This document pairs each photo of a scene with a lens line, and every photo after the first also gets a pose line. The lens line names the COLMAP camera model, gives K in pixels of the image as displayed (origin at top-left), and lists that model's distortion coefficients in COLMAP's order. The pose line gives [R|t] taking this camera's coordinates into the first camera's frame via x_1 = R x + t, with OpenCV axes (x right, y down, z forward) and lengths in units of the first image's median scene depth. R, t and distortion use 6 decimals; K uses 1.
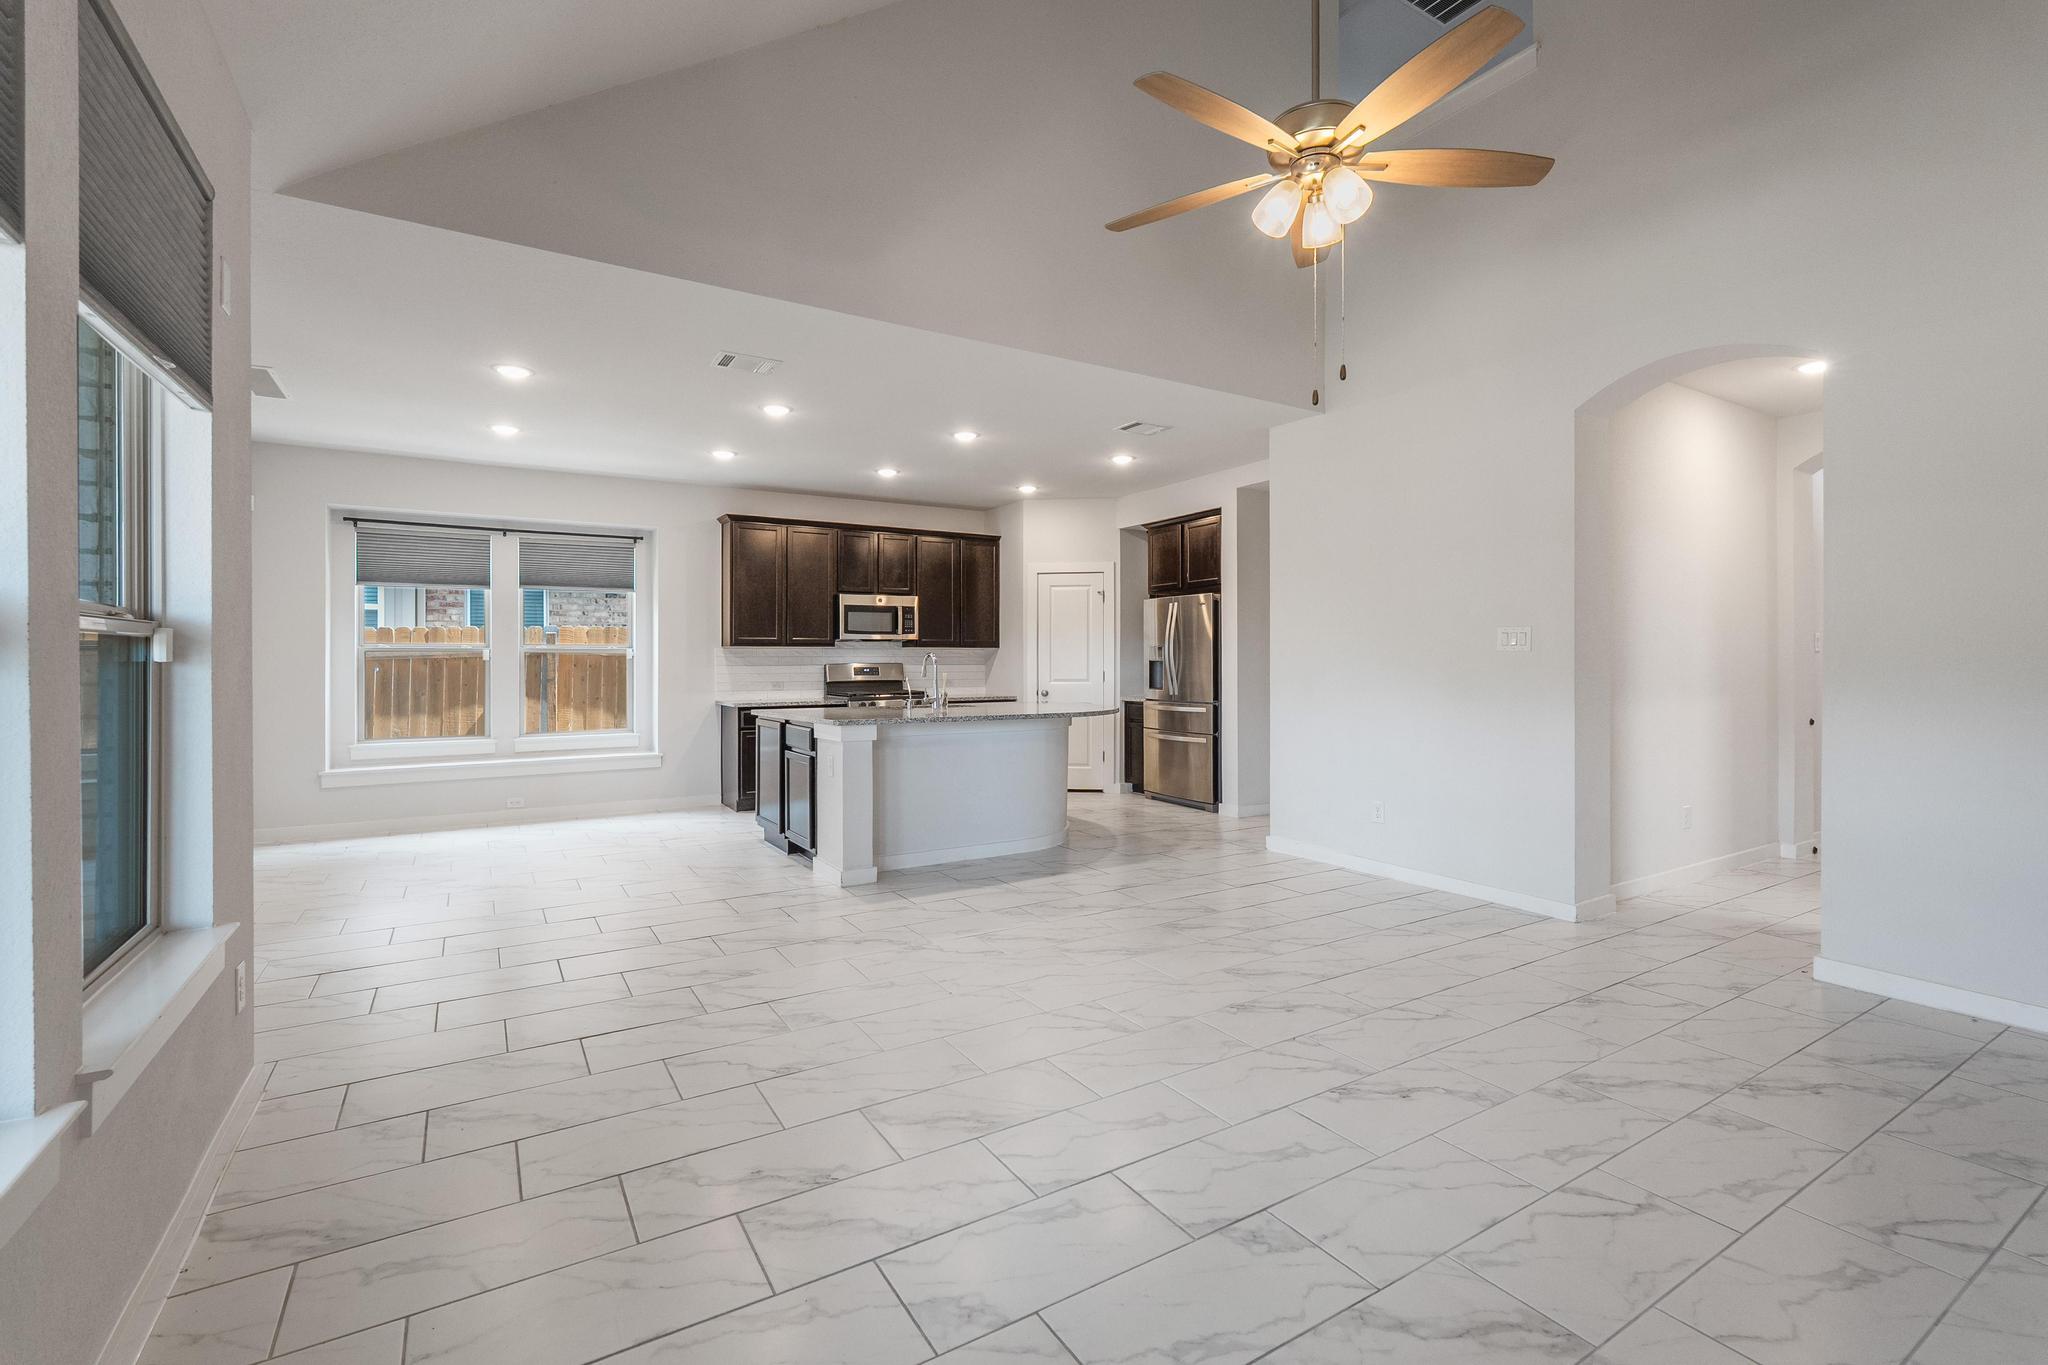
lens RADIAL K [[907.1, 0, 1018.5], [0, 907.1, 657.1], [0, 0, 1]] dist [-0.002796, -0.000181]
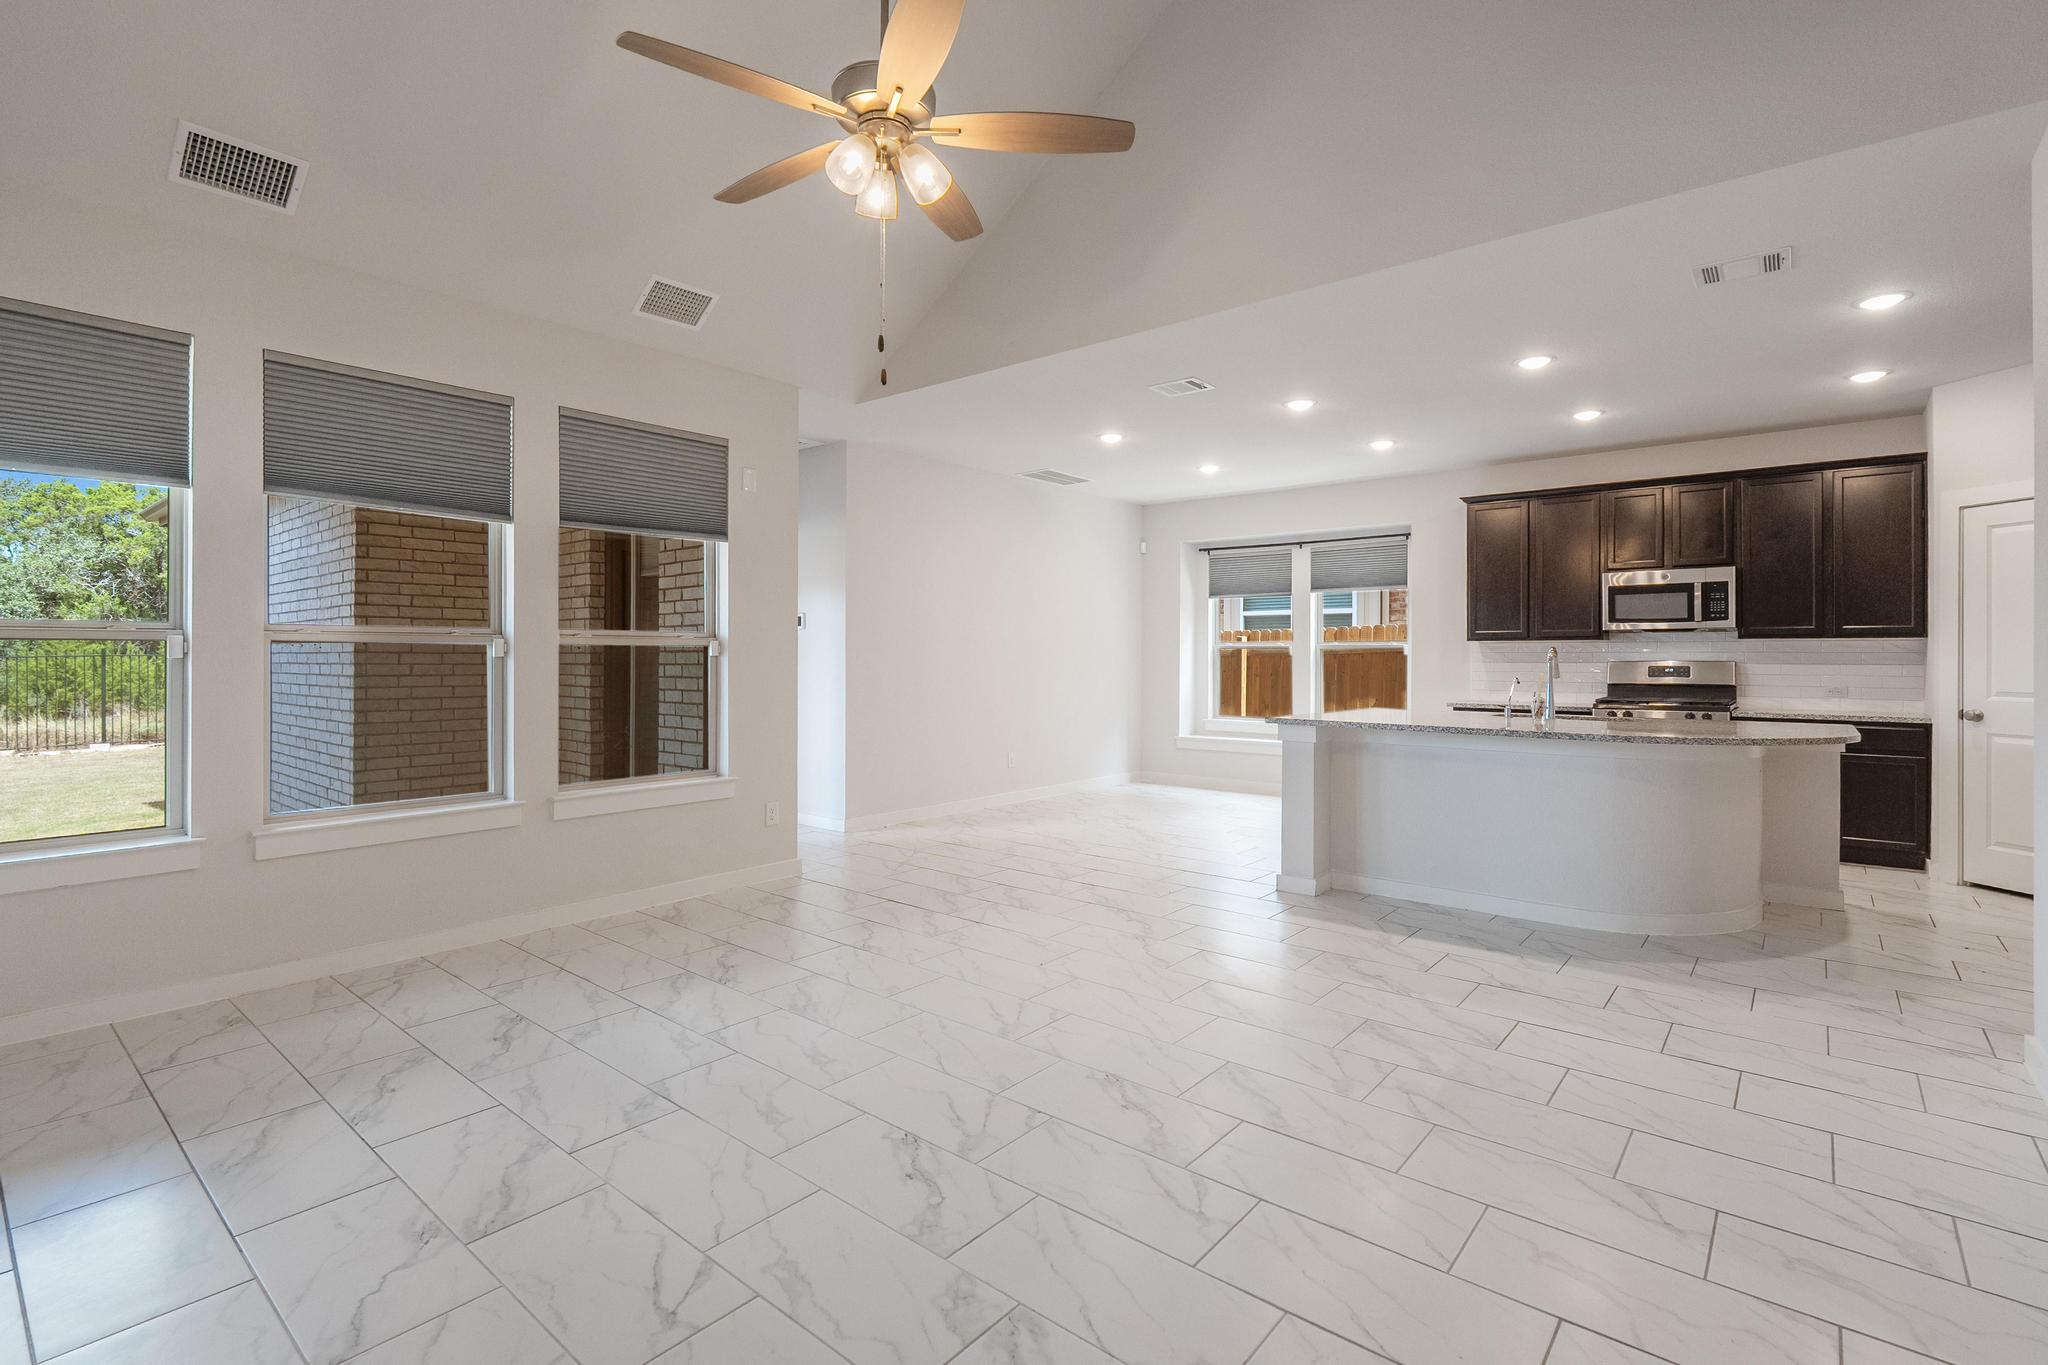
lens RADIAL K [[936.4, 0, 1041.9], [0, 936.4, 651.7], [0, 0, 1]] dist [-0.005272, -0.000004]
pose [[0.331917, -0.001128, -0.943308, 0.423785], [0.000609, 0.999999, -0.000982, -0.000415], [0.943308, -0.000249, 0.331917, 0.272568]]
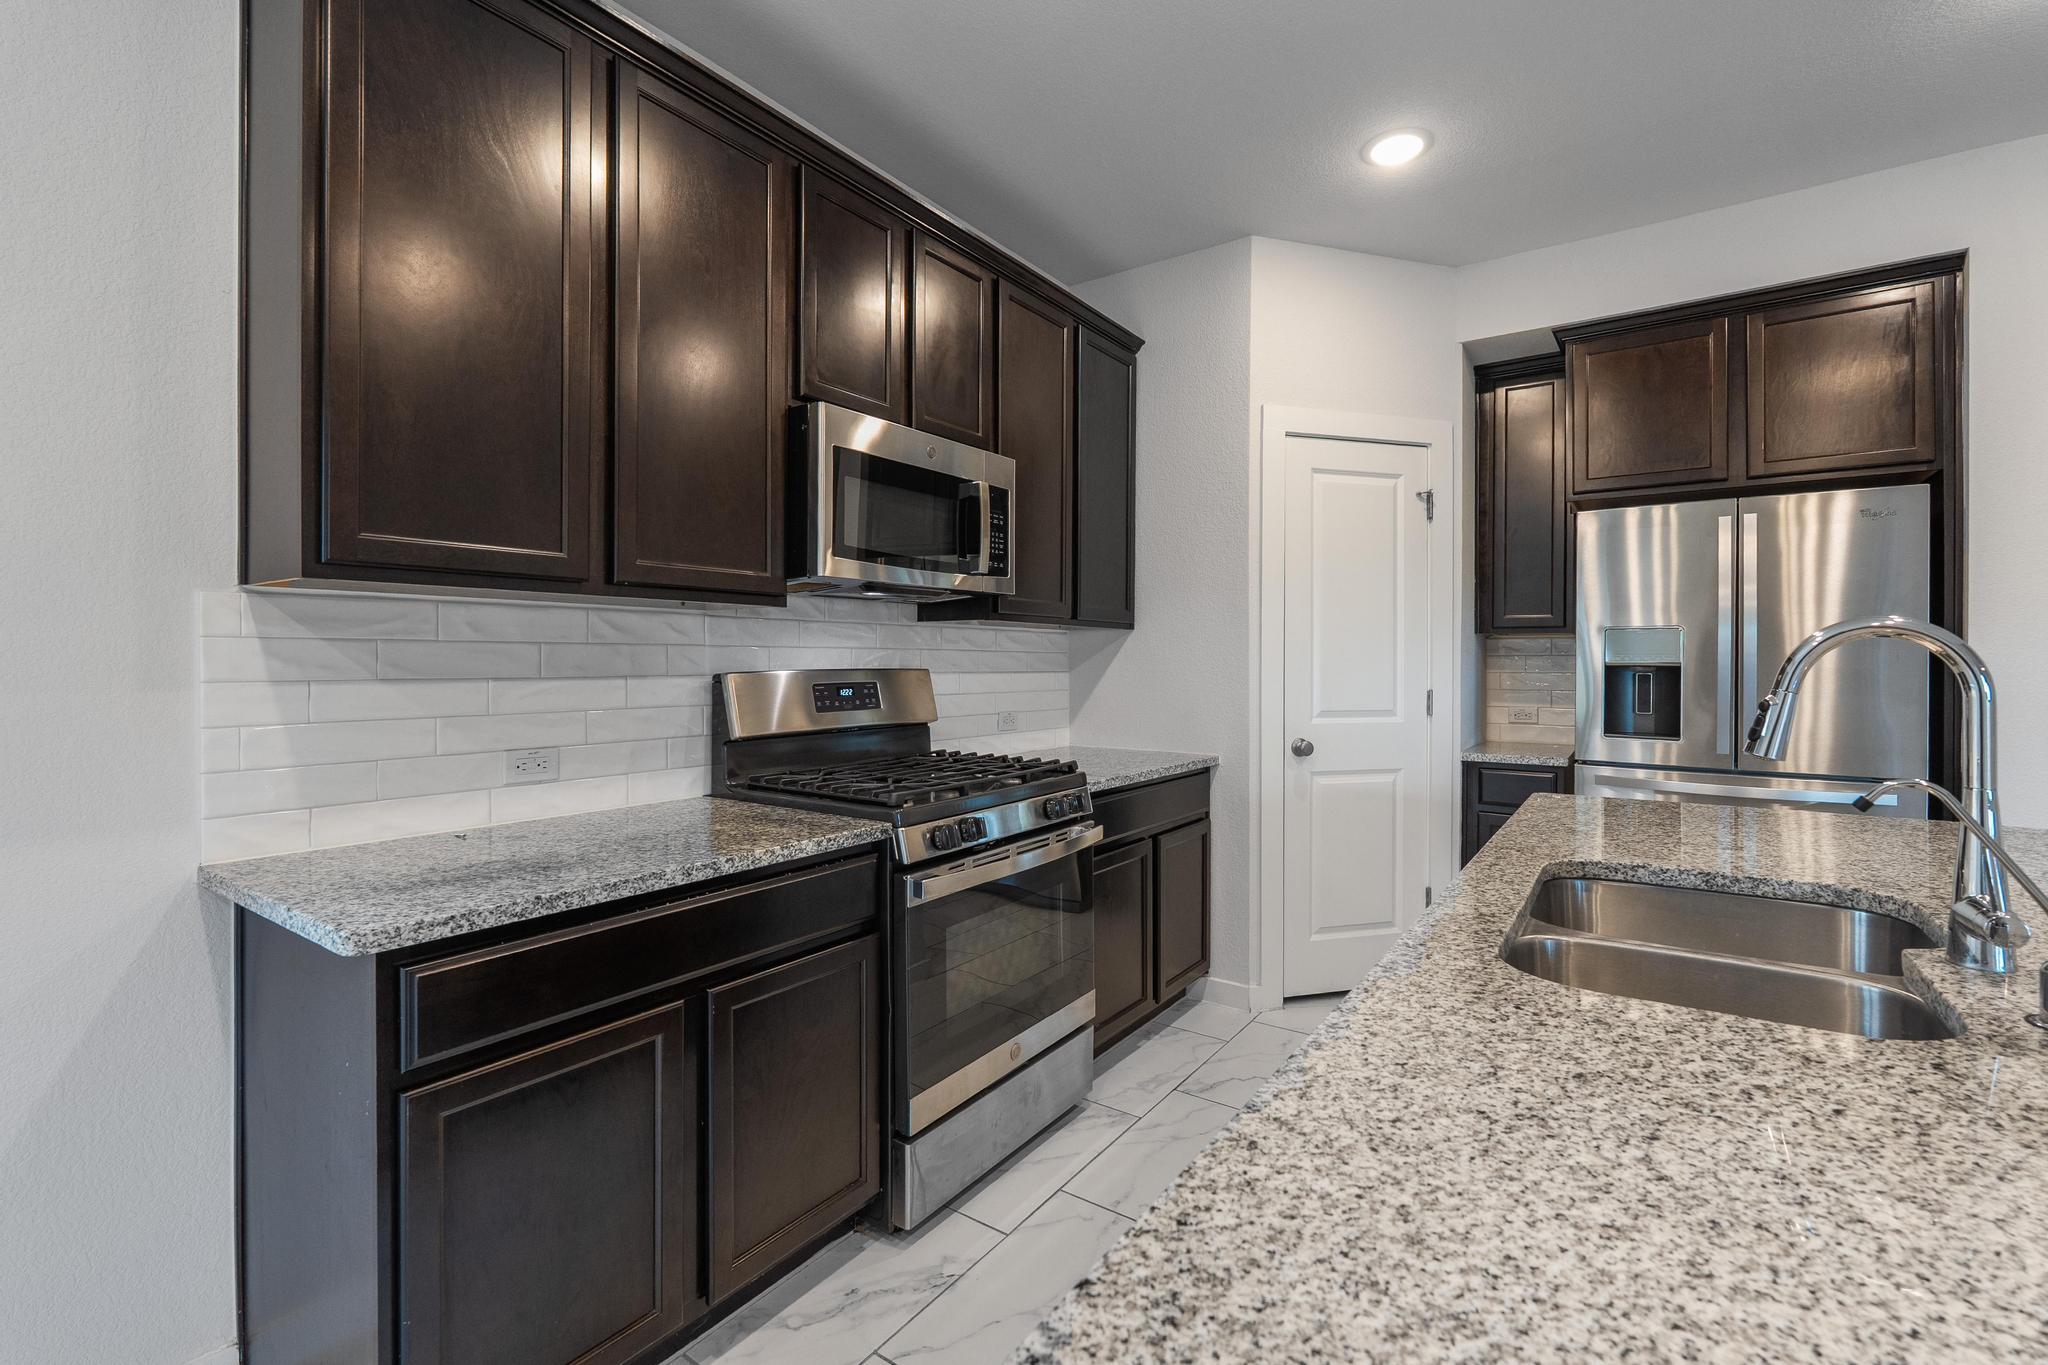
lens RADIAL K [[905.2, 0, 1027.9], [0, 905.2, 666.6], [0, 0, 1]] dist [-0.002451, -0.000173]
pose [[0.913180, 0.002744, 0.407546, -0.254842], [-0.006327, 0.999952, 0.007446, 0.003510], [-0.407506, -0.009378, 0.913154, 0.762381]]
